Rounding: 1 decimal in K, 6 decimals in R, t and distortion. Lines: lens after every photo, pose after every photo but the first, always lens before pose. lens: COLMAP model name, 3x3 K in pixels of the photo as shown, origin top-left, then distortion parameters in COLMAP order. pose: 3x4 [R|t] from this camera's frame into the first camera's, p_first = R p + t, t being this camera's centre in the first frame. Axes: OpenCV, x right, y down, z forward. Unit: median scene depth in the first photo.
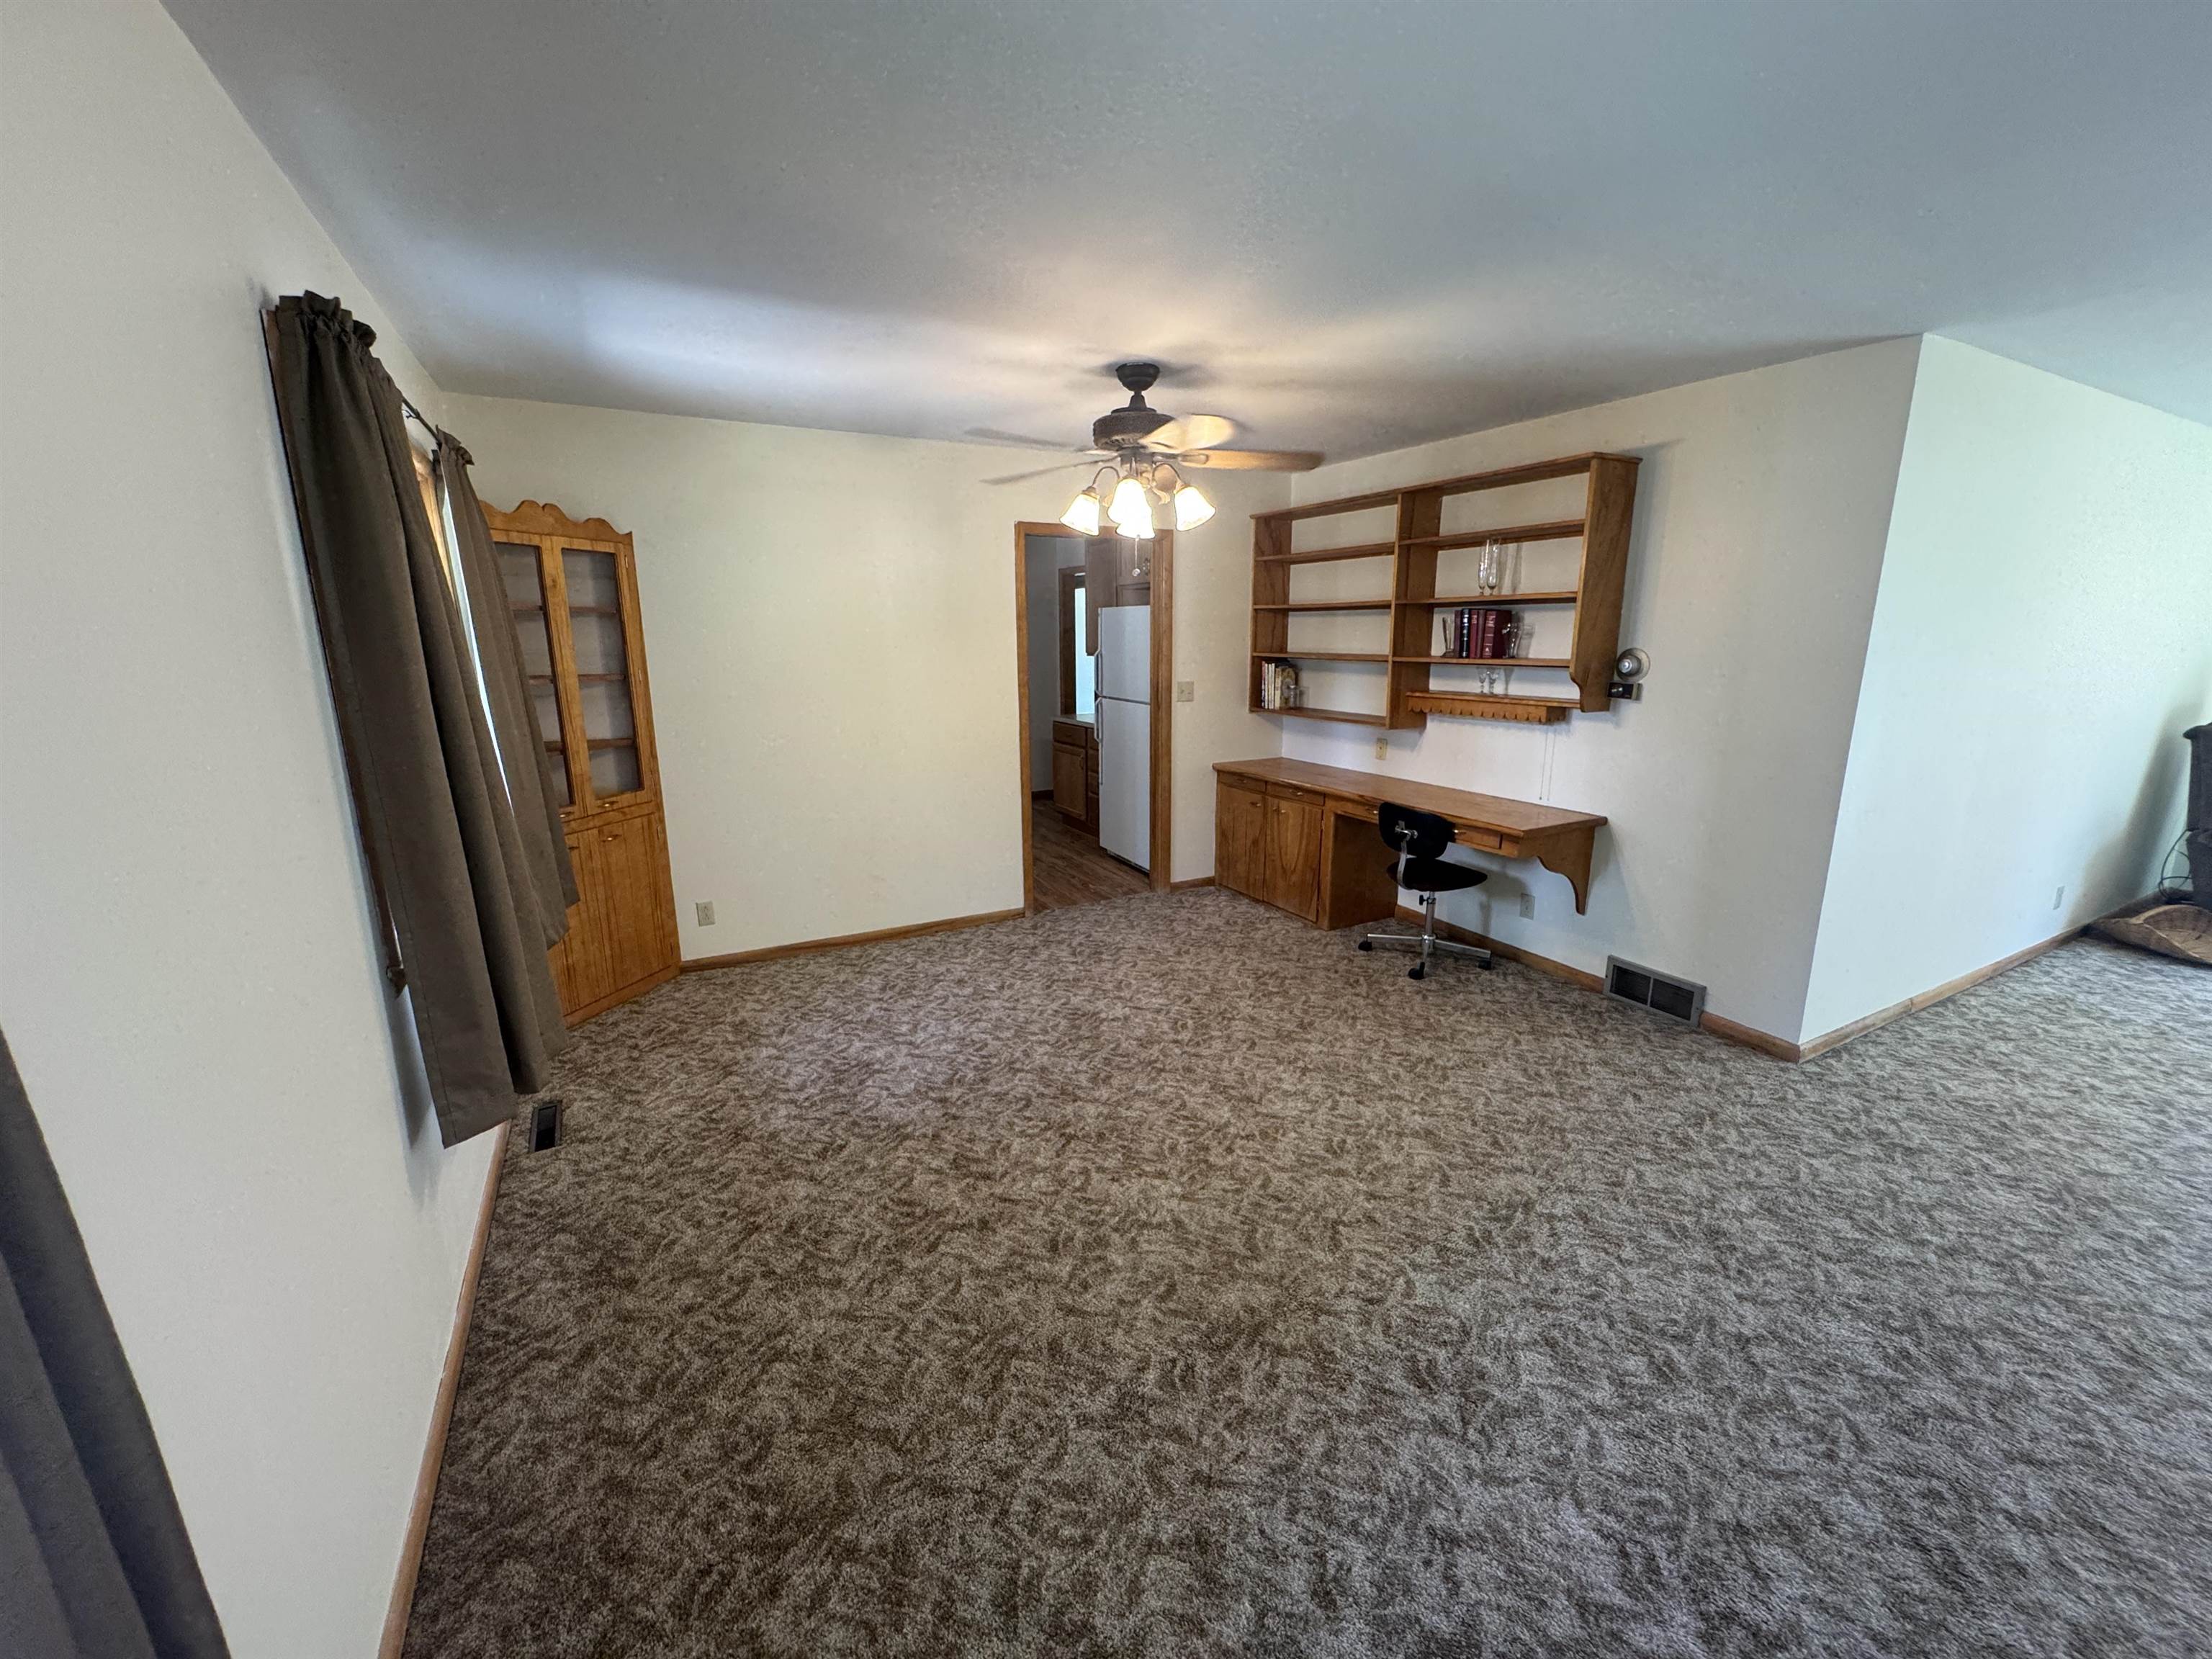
lens RADIAL K [[885.7, 0, 1103.3], [0, 885.7, 831.4], [0, 0, 1]] dist [-0.005688, 0.000997]
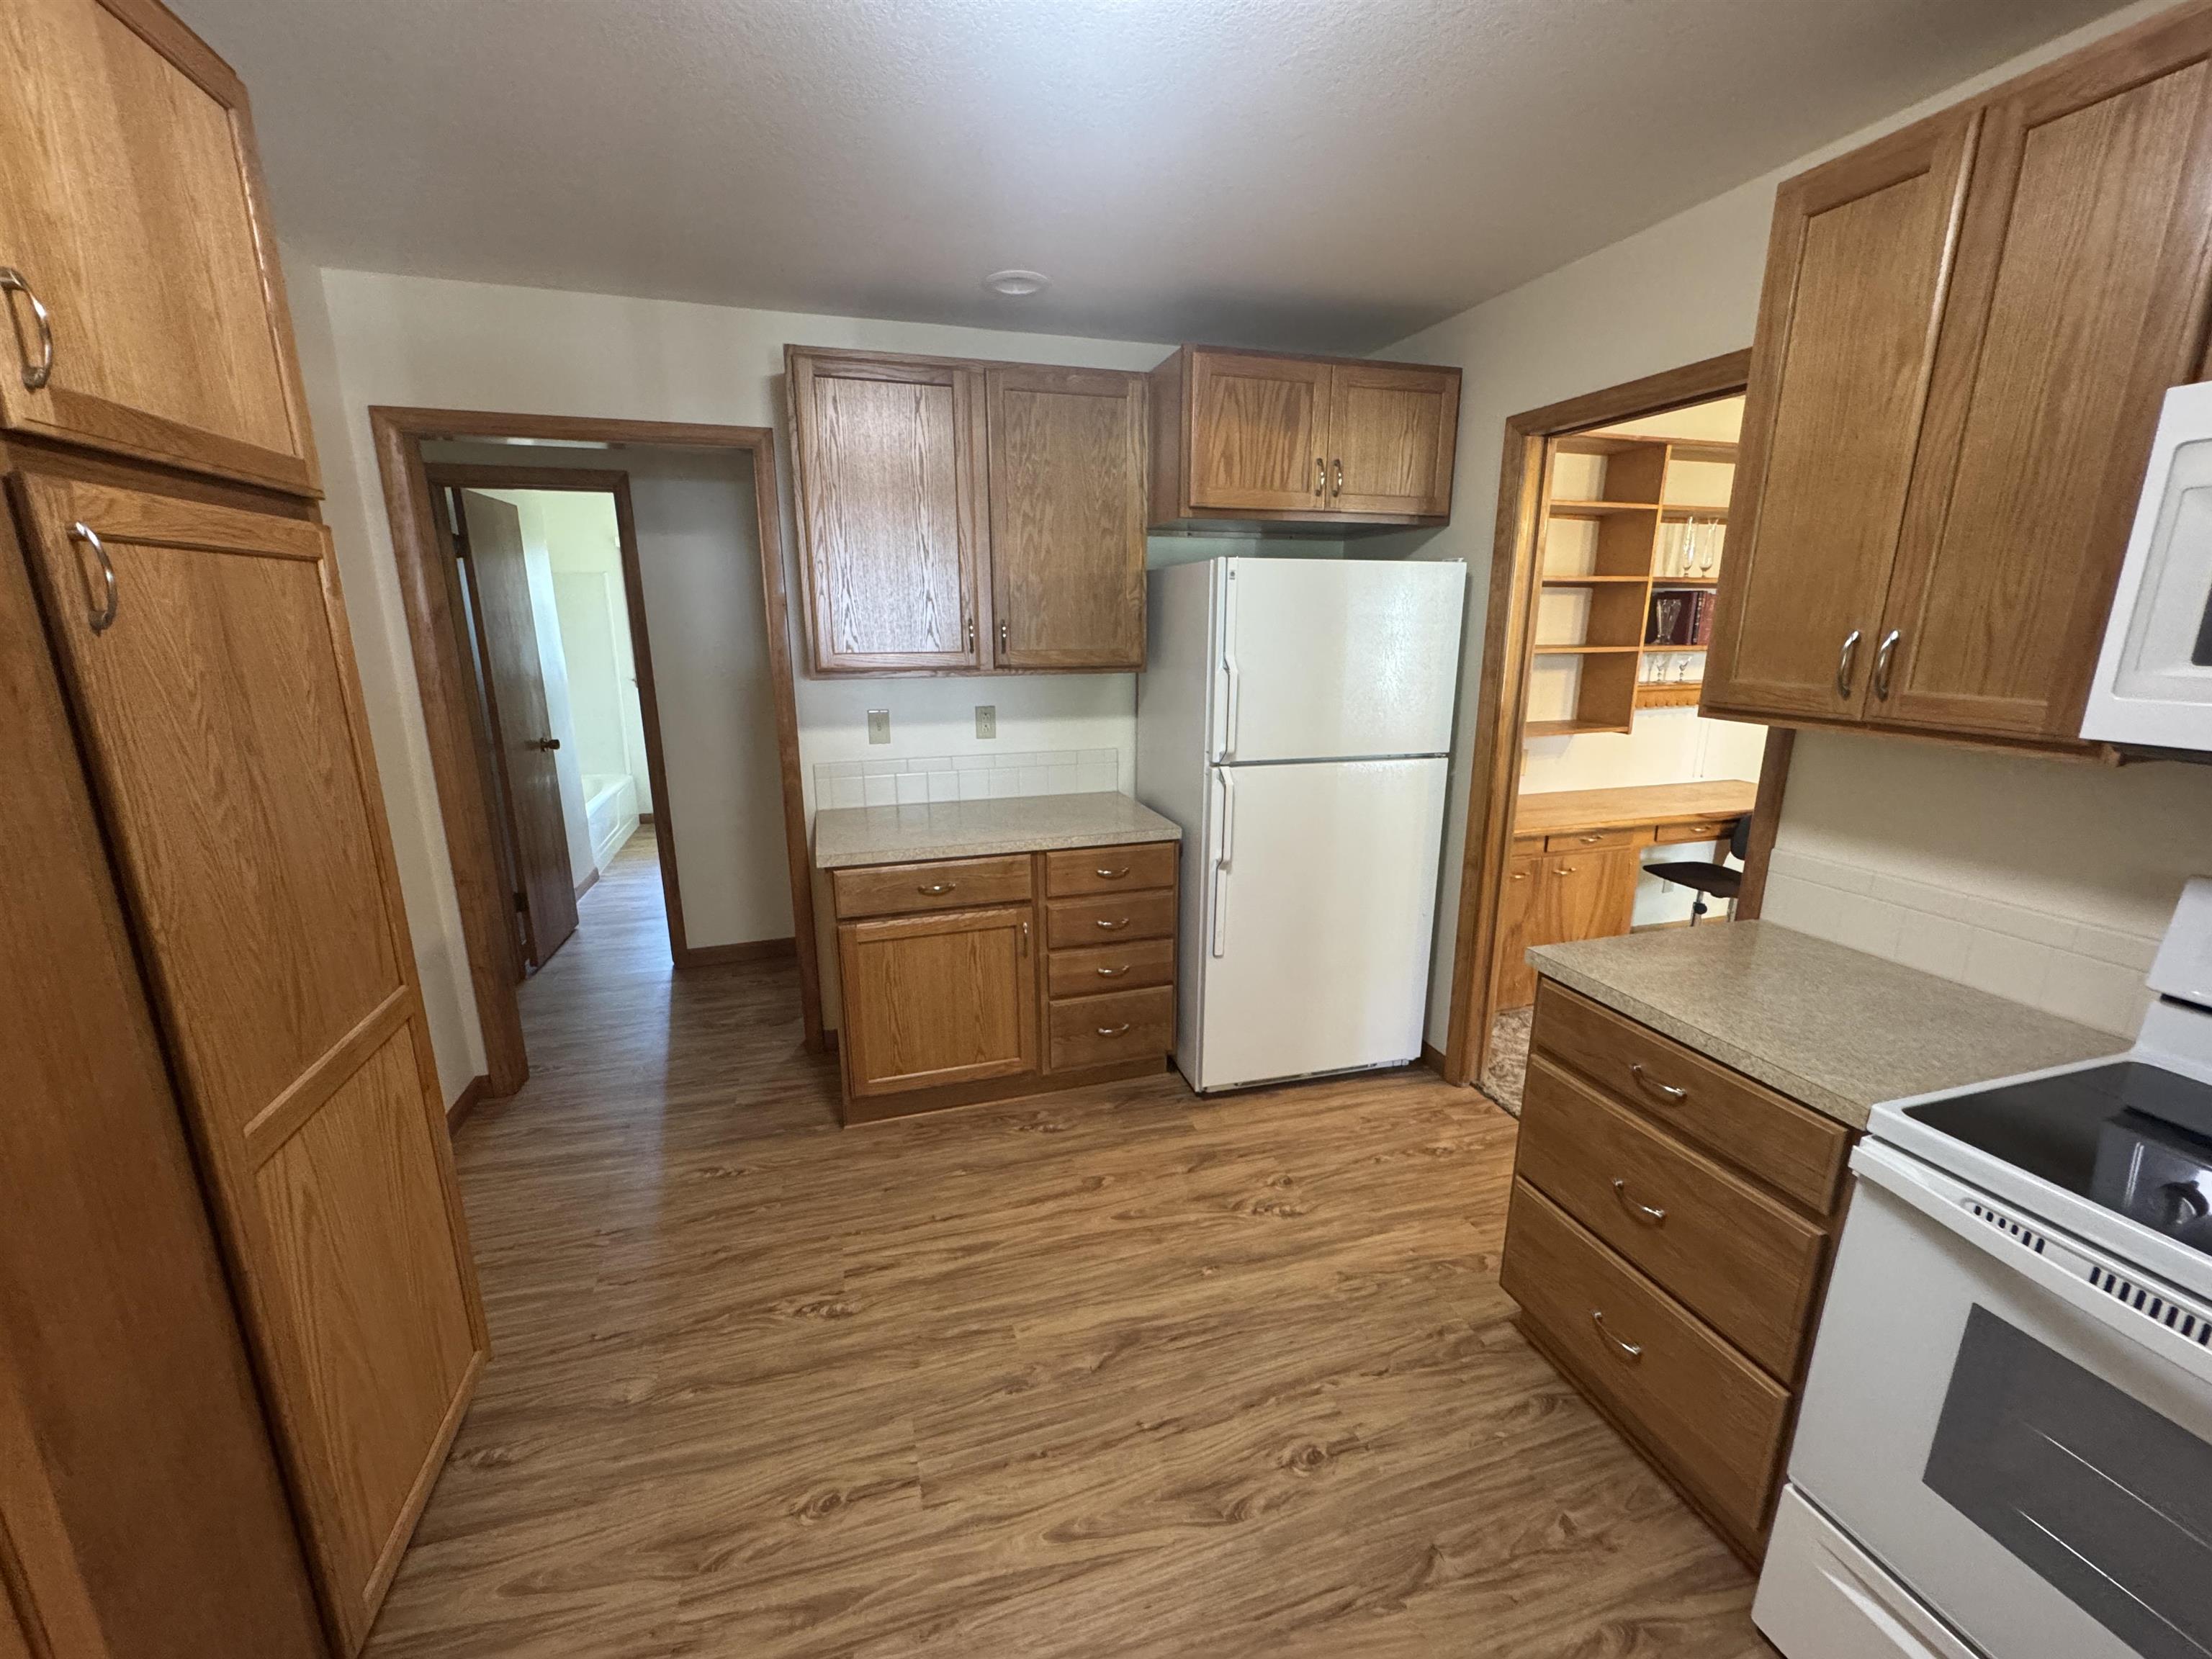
lens RADIAL K [[885.7, 0, 1104.4], [0, 885.7, 828.3], [0, 0, 1]] dist [-0.005688, 0.000997]
pose [[0.192150, -0.227113, 0.954724, -0.802666], [0.216556, 0.958684, 0.184470, -0.396593], [-0.957174, 0.171305, 0.233394, 1.768688]]
